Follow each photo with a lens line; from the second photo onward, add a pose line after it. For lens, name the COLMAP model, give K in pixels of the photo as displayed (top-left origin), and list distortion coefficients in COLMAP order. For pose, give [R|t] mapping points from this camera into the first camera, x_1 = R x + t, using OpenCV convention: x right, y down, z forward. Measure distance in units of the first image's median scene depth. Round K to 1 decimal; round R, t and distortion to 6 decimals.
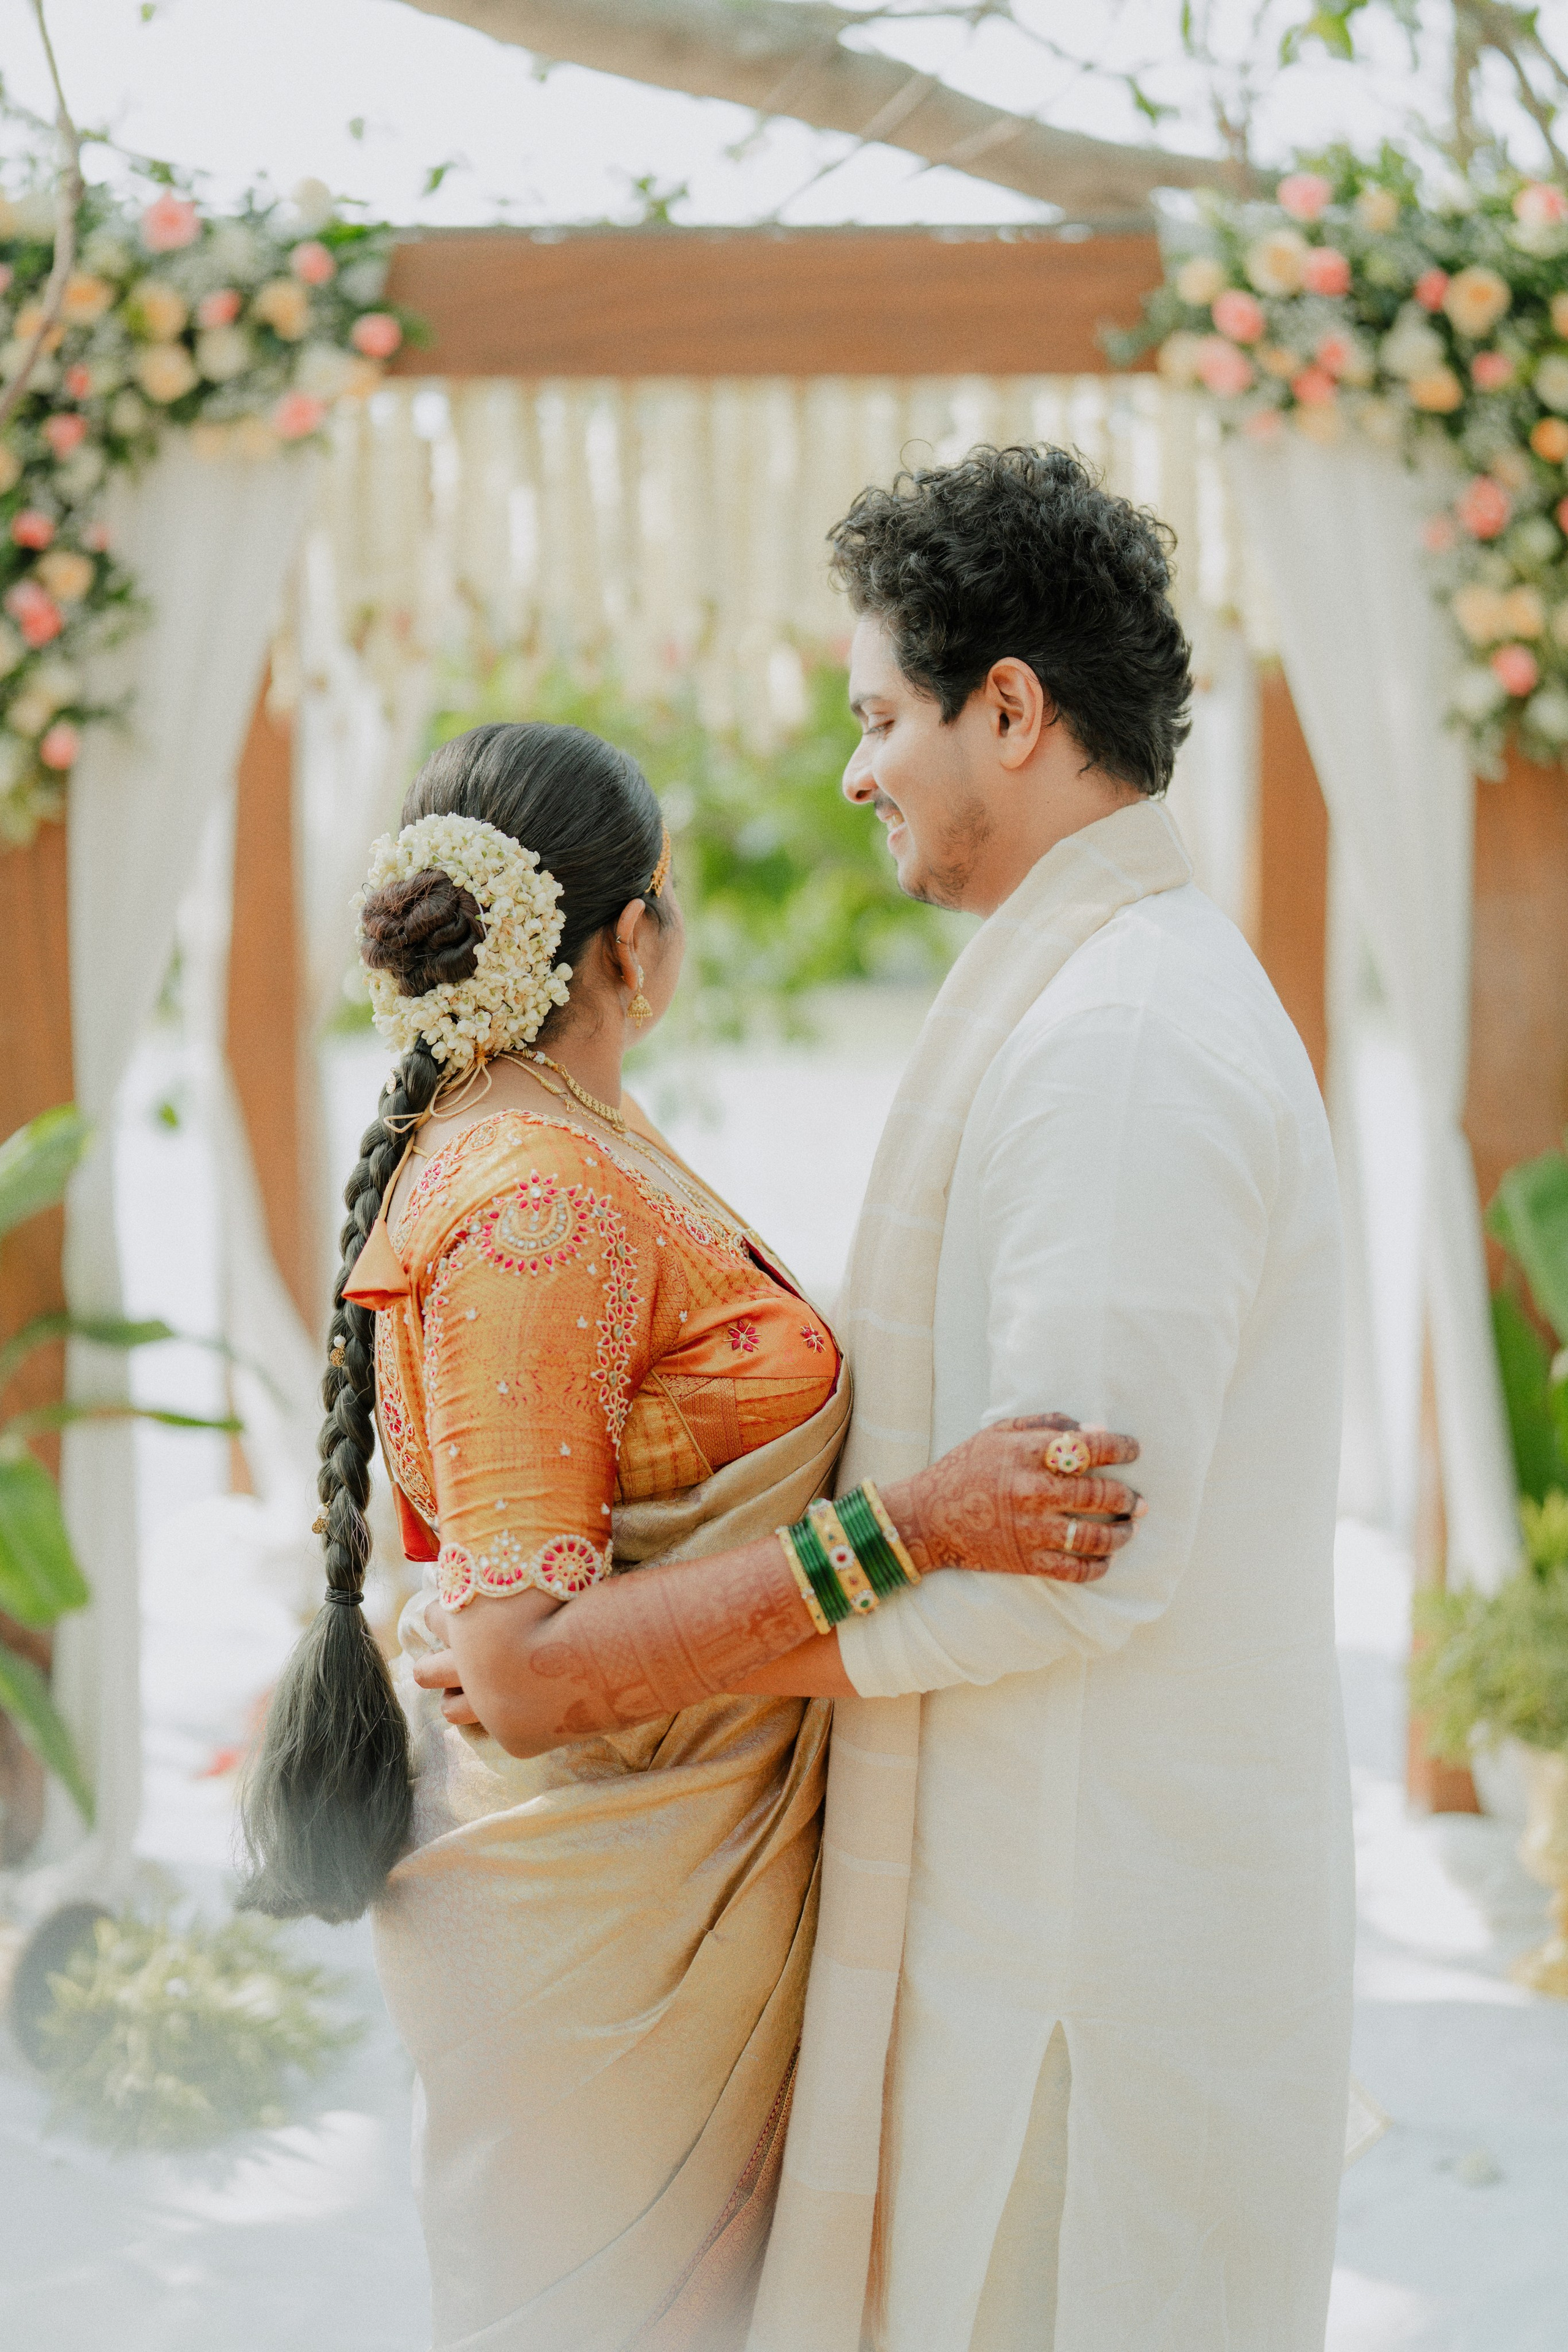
lens RADIAL K [[3262.3, 0, 732.1], [0, 3262.3, 1152.4], [0, 0, 1]] dist [0.086976, 0.000000]
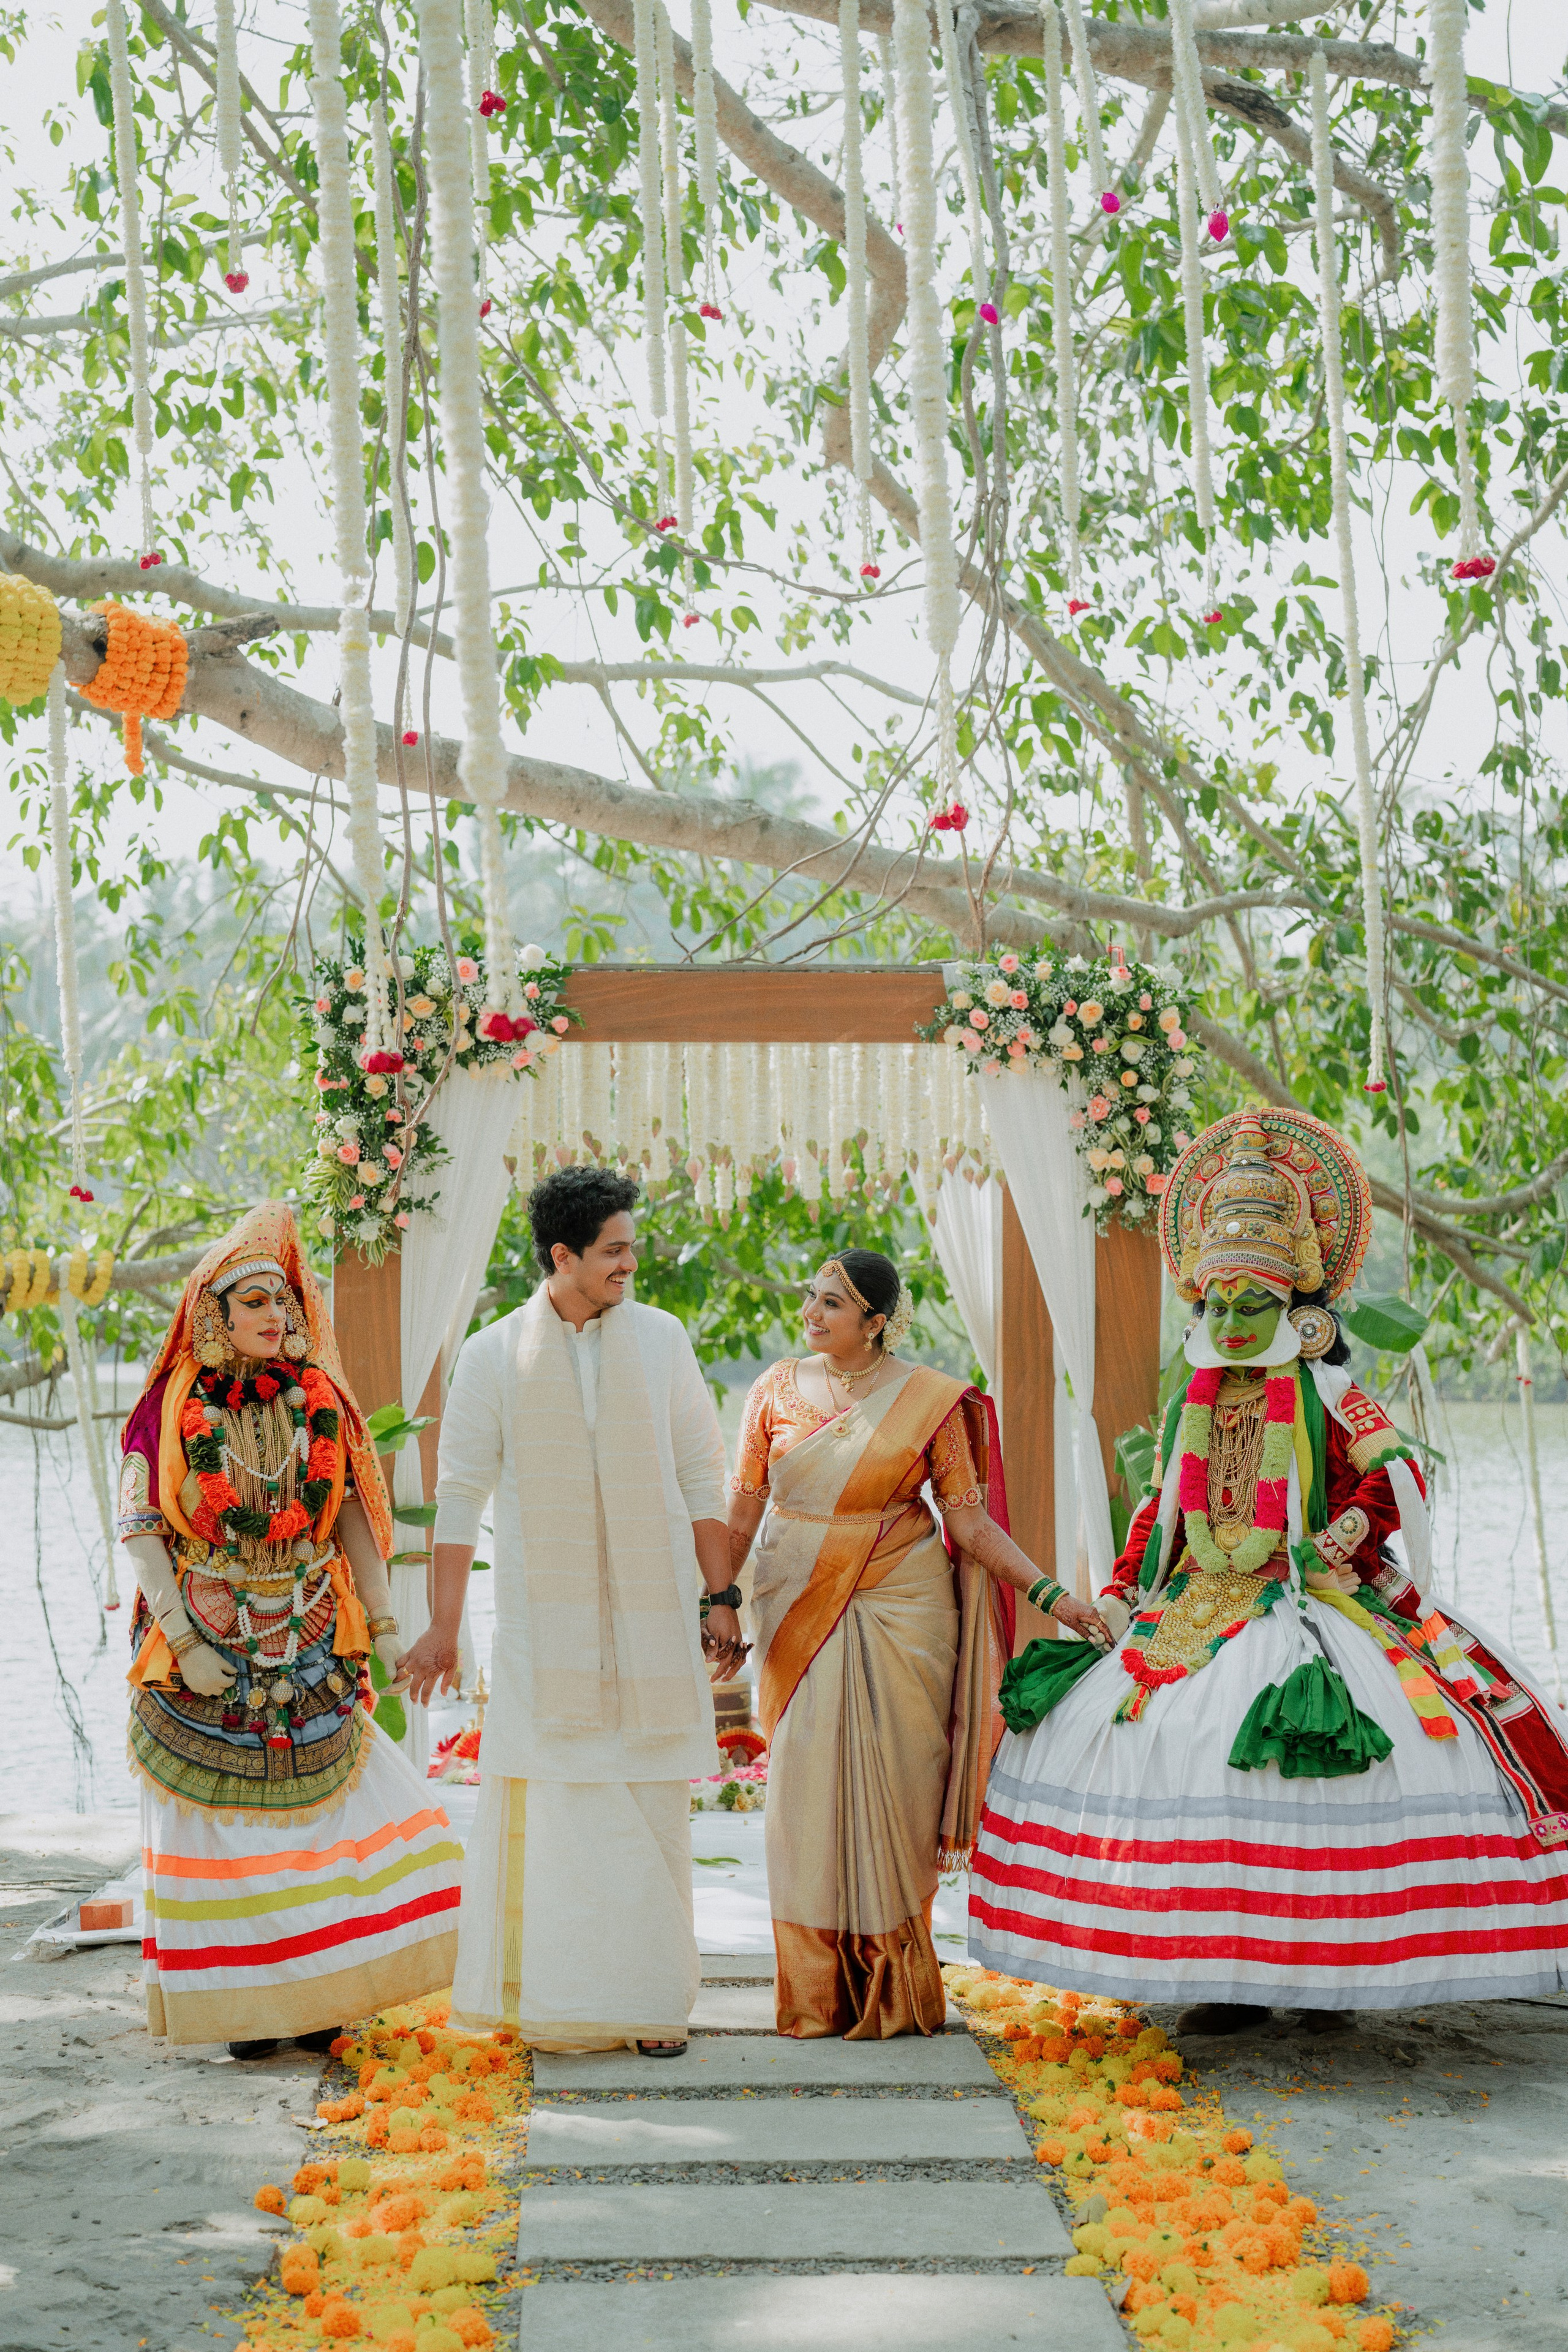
lens RADIAL K [[3262.3, 0, 764.9], [0, 3262.3, 1183.7], [0, 0, 1]] dist [0.086976, 0.000000]
pose [[0.998482, 0.005355, 0.054823, -0.092628], [0.000997, 0.993345, -0.115175, 0.086566], [-0.055075, 0.115055, 0.991831, -1.020629]]
